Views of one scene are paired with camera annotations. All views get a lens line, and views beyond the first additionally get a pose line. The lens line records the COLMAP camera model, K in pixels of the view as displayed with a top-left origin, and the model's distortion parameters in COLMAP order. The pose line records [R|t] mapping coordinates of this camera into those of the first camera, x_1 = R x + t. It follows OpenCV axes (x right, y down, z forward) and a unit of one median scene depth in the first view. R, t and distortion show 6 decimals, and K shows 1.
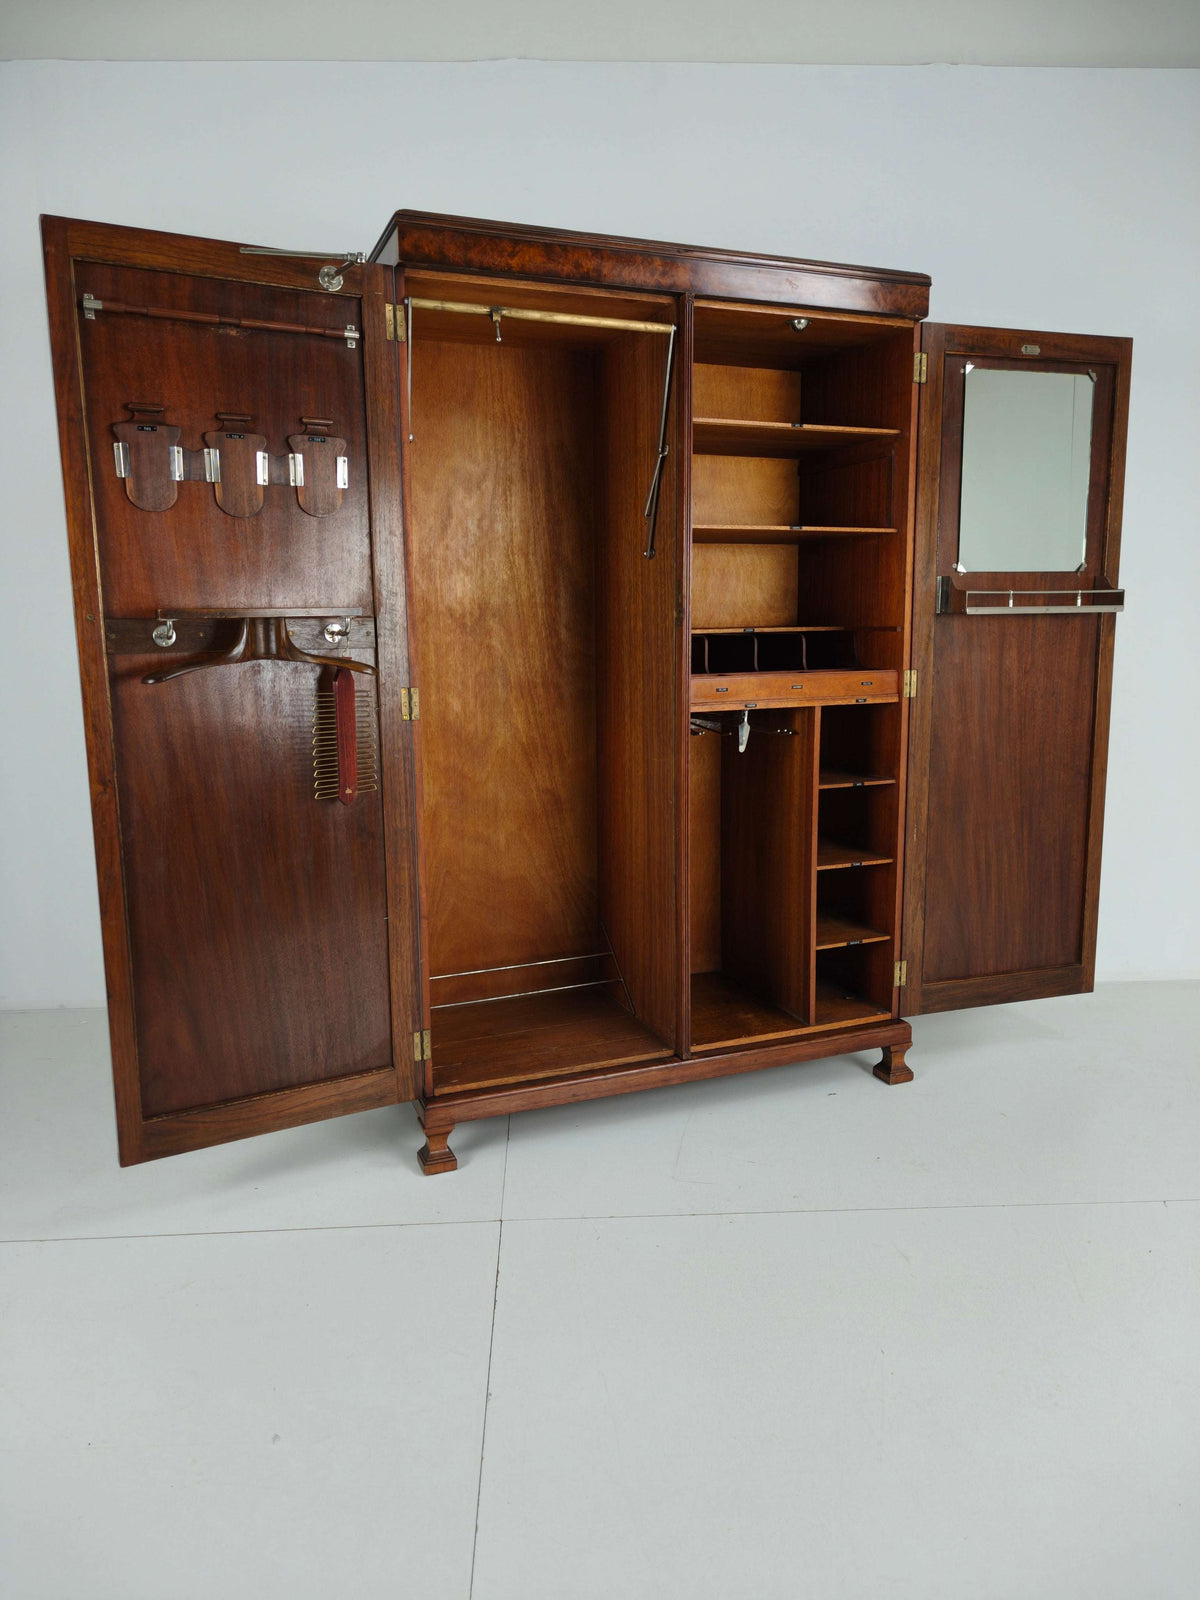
lens RADIAL K [[1101.4, 0, 601.7], [0, 1101.4, 792.7], [0, 0, 1]] dist [0.012638, -0.017327]
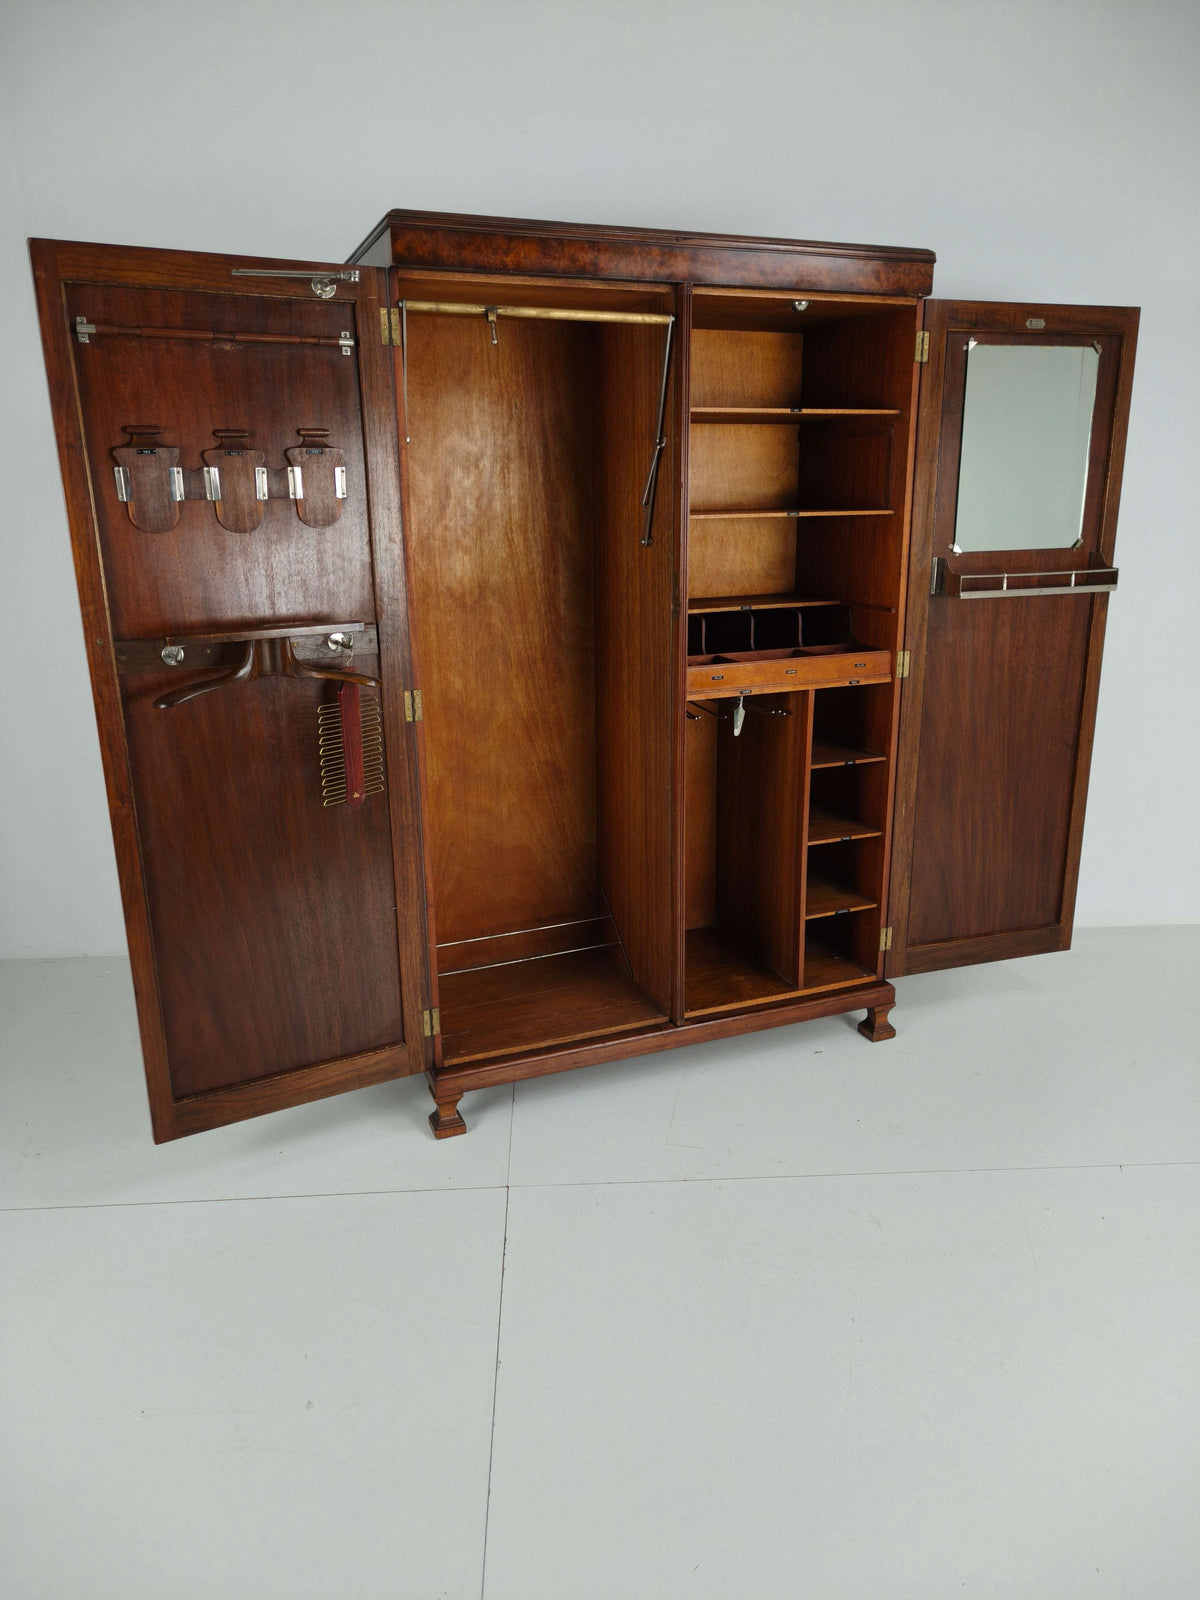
lens RADIAL K [[1101.4, 0, 605.1], [0, 1101.4, 797.9], [0, 0, 1]] dist [0.012638, -0.017327]
pose [[0.999998, -0.001702, 0.000449, 0.003772], [0.001638, 0.993130, 0.117002, -0.096182], [-0.000645, -0.117001, 0.993132, -0.026072]]
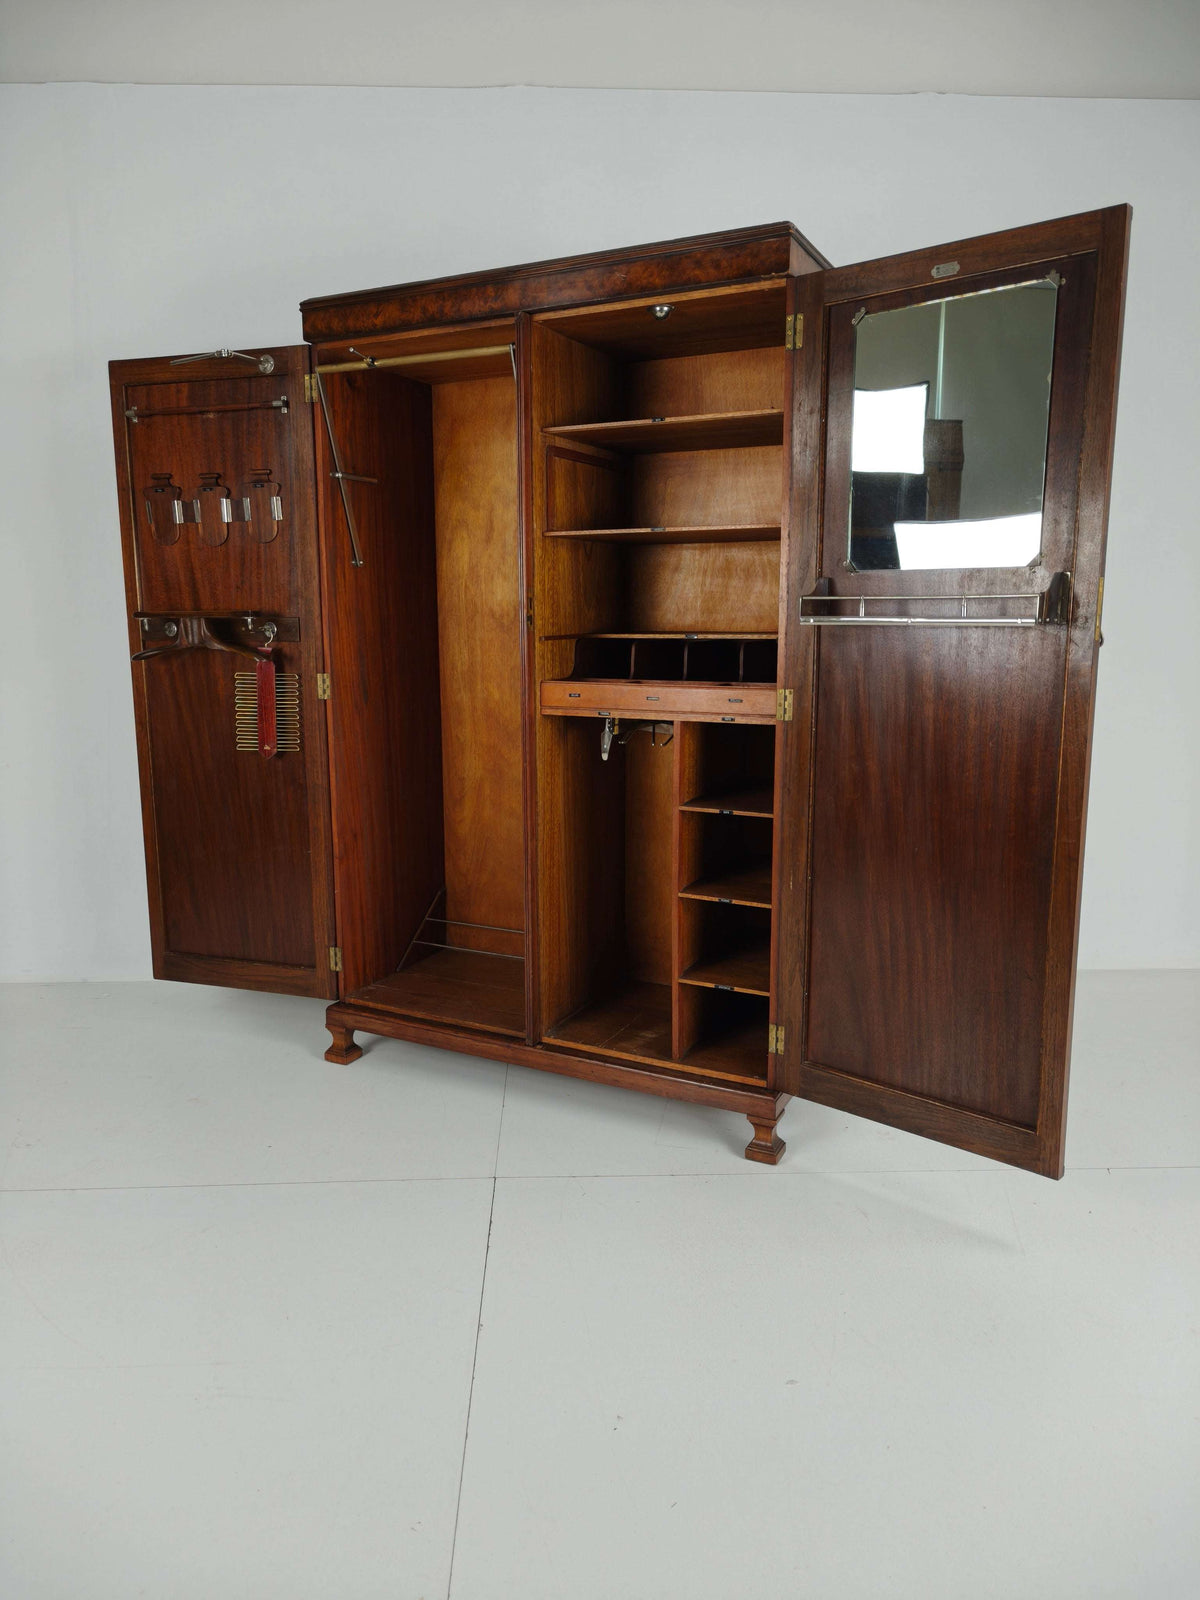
lens RADIAL K [[1101.4, 0, 602.2], [0, 1101.4, 795.5], [0, 0, 1]] dist [0.012638, -0.017327]
pose [[0.662162, 0.135938, -0.736927, 0.826036], [-0.124623, 0.989690, 0.070584, -0.071943], [0.738925, 0.045100, 0.672277, 0.325650]]
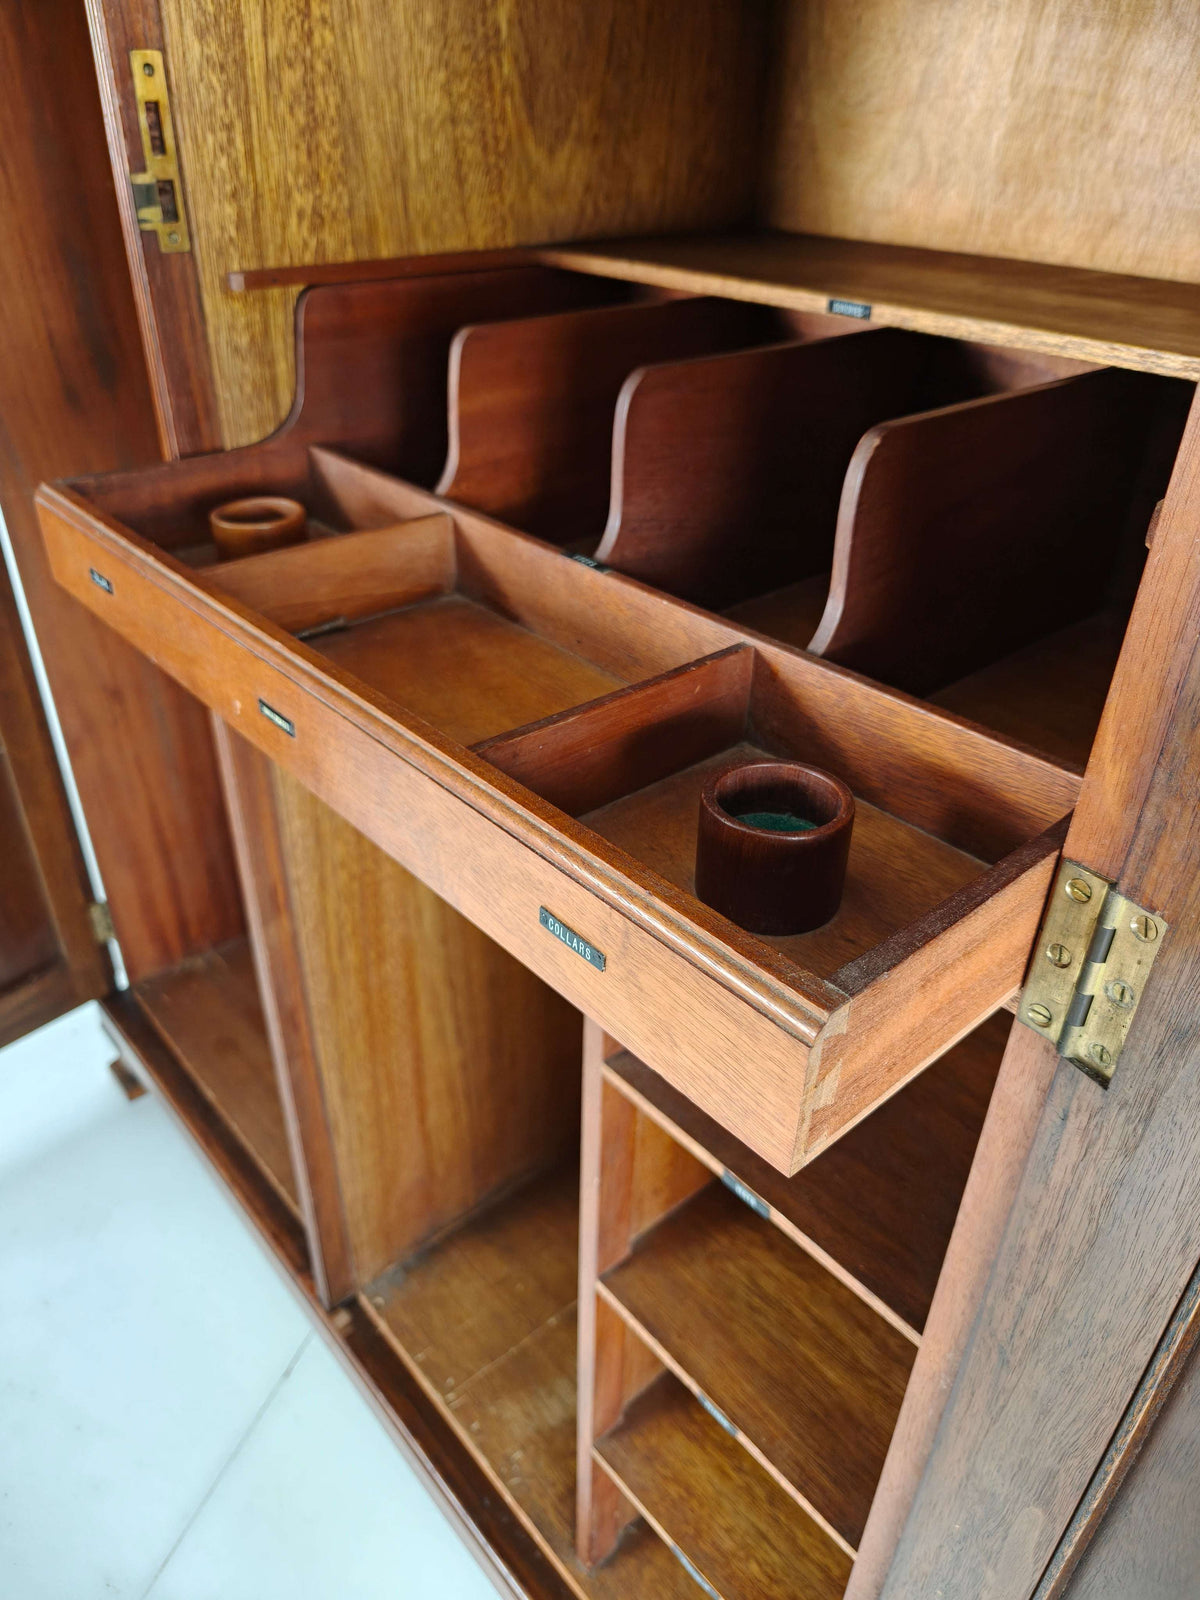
lens RADIAL K [[1121.3, 0, 599.9], [0, 1121.3, 797.7], [0, 0, 1]] dist [0.022277, -0.047254]
pose [[0.329283, 0.515687, -0.790974, 0.354606], [-0.175355, 0.856516, 0.485418, -0.169527], [0.927806, -0.021139, 0.372464, 0.900753]]
